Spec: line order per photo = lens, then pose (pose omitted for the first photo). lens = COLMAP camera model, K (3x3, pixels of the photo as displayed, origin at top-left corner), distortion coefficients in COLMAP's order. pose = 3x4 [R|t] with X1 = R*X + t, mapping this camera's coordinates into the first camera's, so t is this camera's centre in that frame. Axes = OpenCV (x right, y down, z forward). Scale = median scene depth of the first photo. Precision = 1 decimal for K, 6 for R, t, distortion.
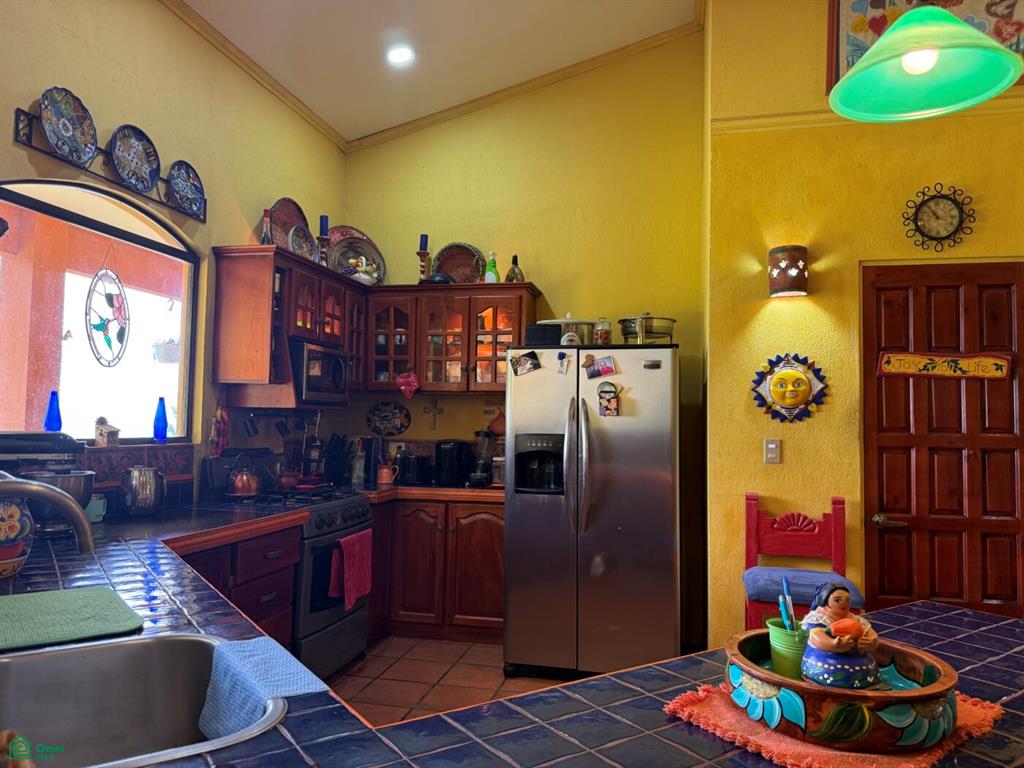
lens RADIAL K [[715.0, 0, 512.0], [0, 715.0, 384.0], [0, 0, 1]] dist [0.057319, -0.101161]
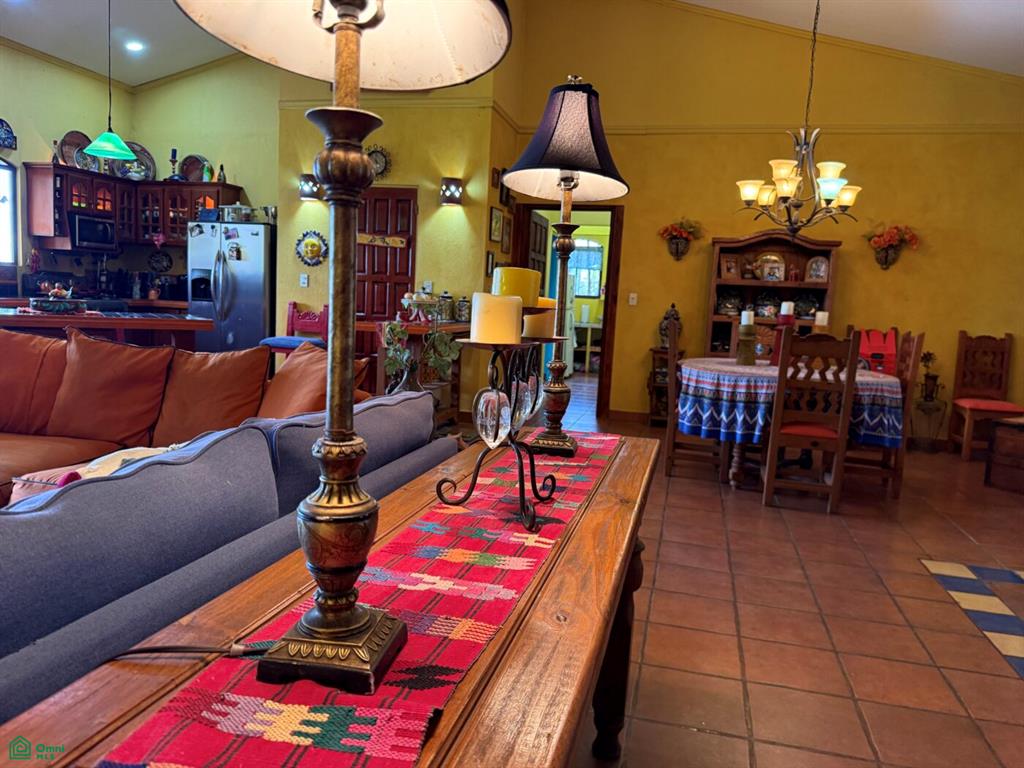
lens RADIAL K [[715.0, 0, 512.0], [0, 715.0, 384.0], [0, 0, 1]] dist [0.057319, -0.101161]
pose [[0.999058, 0.041955, -0.011082, 0.903059], [-0.039417, 0.984202, 0.172605, 0.008576], [0.018149, -0.172005, 0.984929, -0.920618]]
